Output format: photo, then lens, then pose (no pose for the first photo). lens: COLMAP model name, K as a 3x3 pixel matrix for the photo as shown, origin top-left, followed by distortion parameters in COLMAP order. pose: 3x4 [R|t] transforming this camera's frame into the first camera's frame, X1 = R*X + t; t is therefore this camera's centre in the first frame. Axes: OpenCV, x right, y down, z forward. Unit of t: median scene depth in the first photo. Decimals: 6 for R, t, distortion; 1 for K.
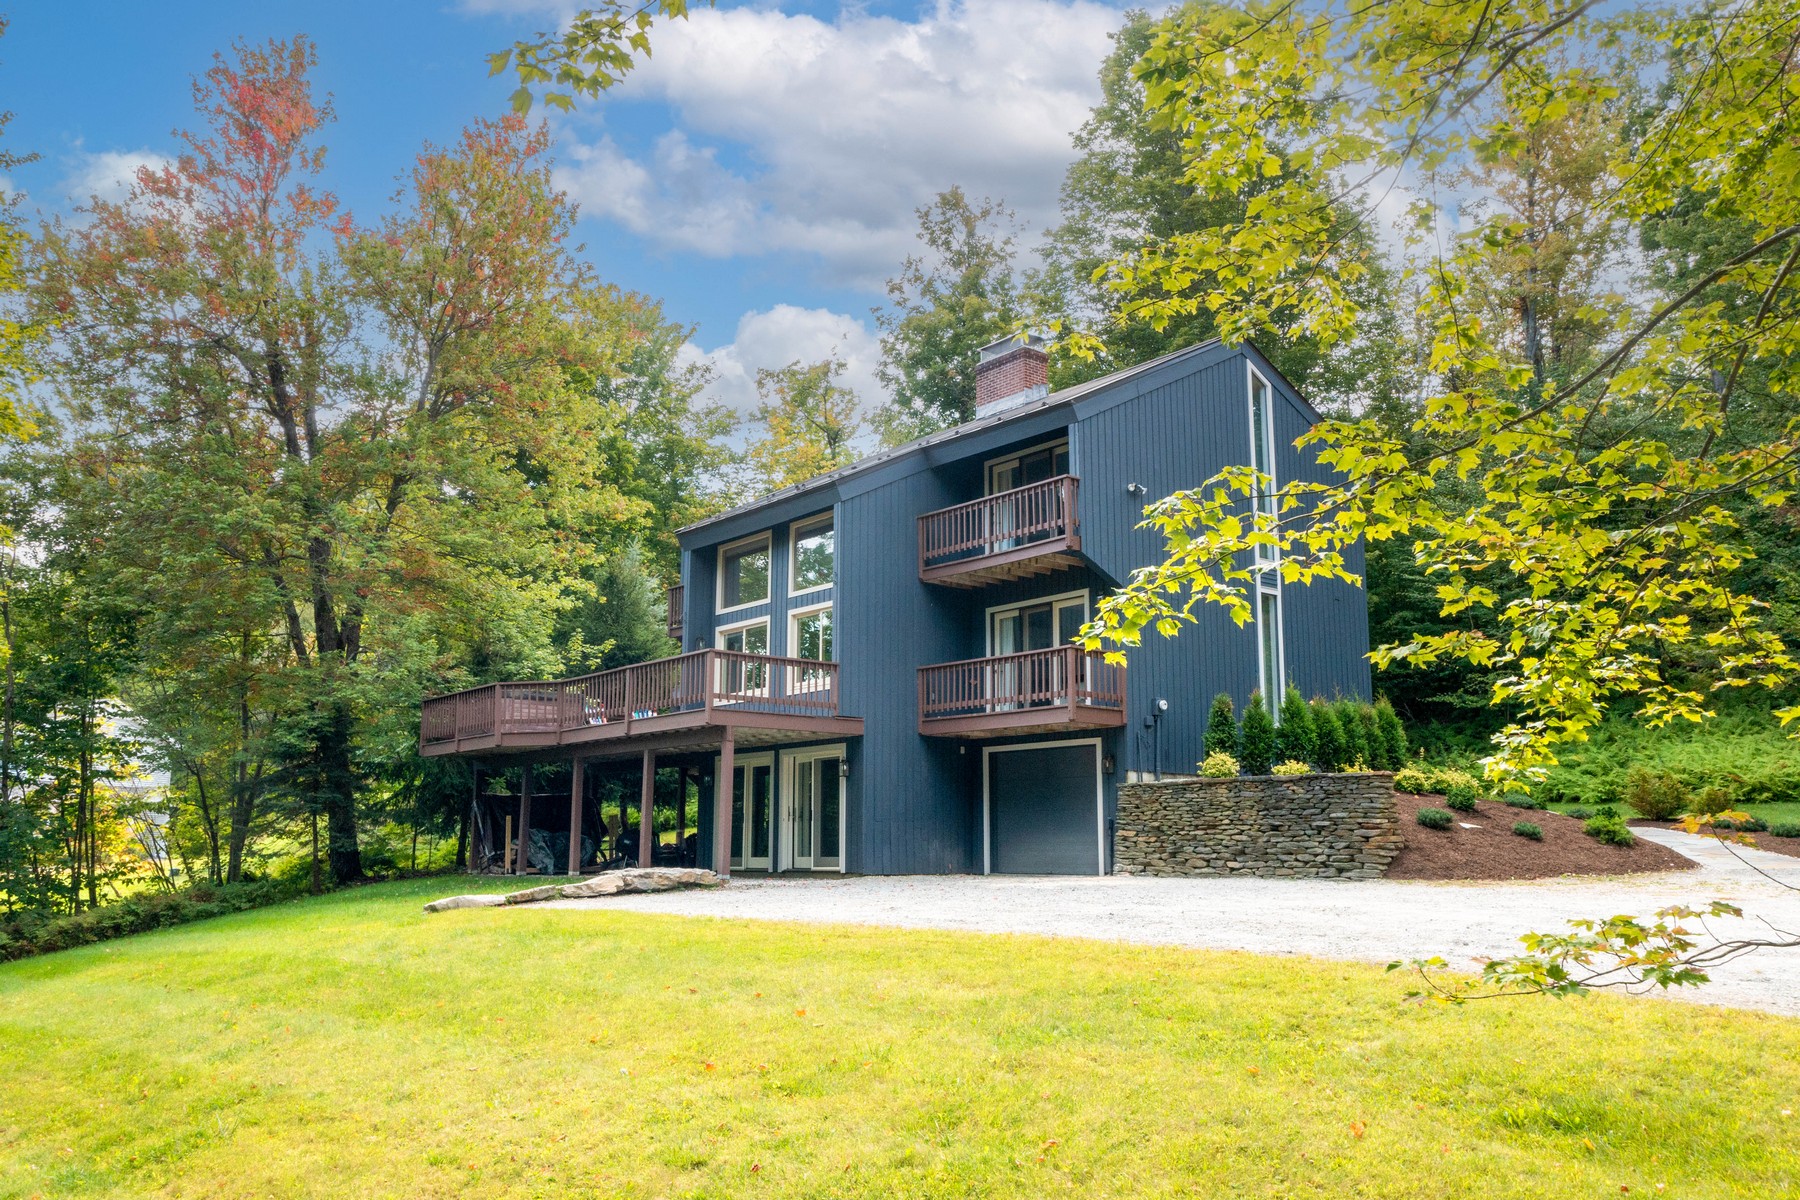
lens RADIAL K [[1494.3, 0, 900.0], [0, 1494.3, 600.0], [0, 0, 1]] dist [-0.000945, 0.001325]
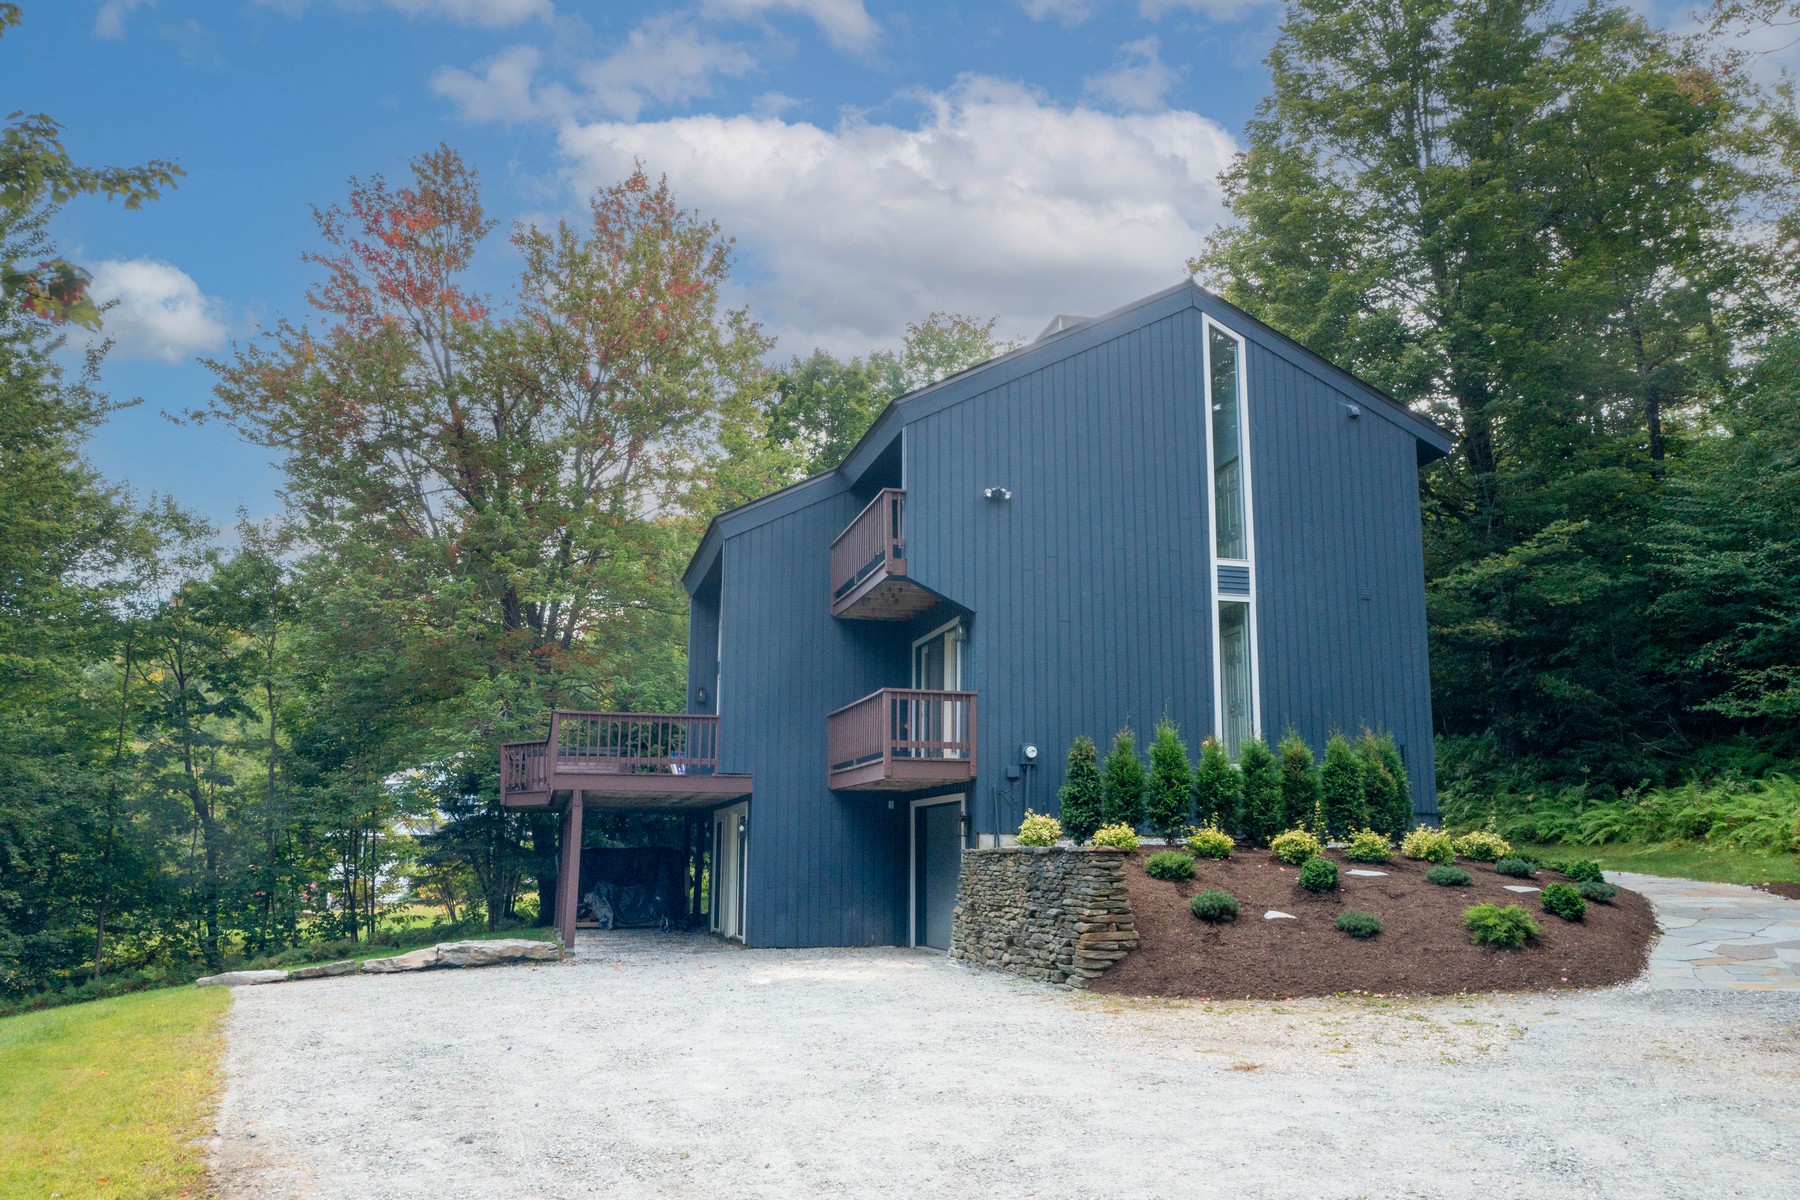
lens RADIAL K [[1494.3, 0, 900.0], [0, 1494.3, 600.0], [0, 0, 1]] dist [-0.000945, 0.001325]
pose [[0.899025, -0.074198, -0.431565, 0.473539], [0.072991, 0.997144, -0.019384, -0.002854], [0.431771, -0.014074, 0.901874, 0.225144]]
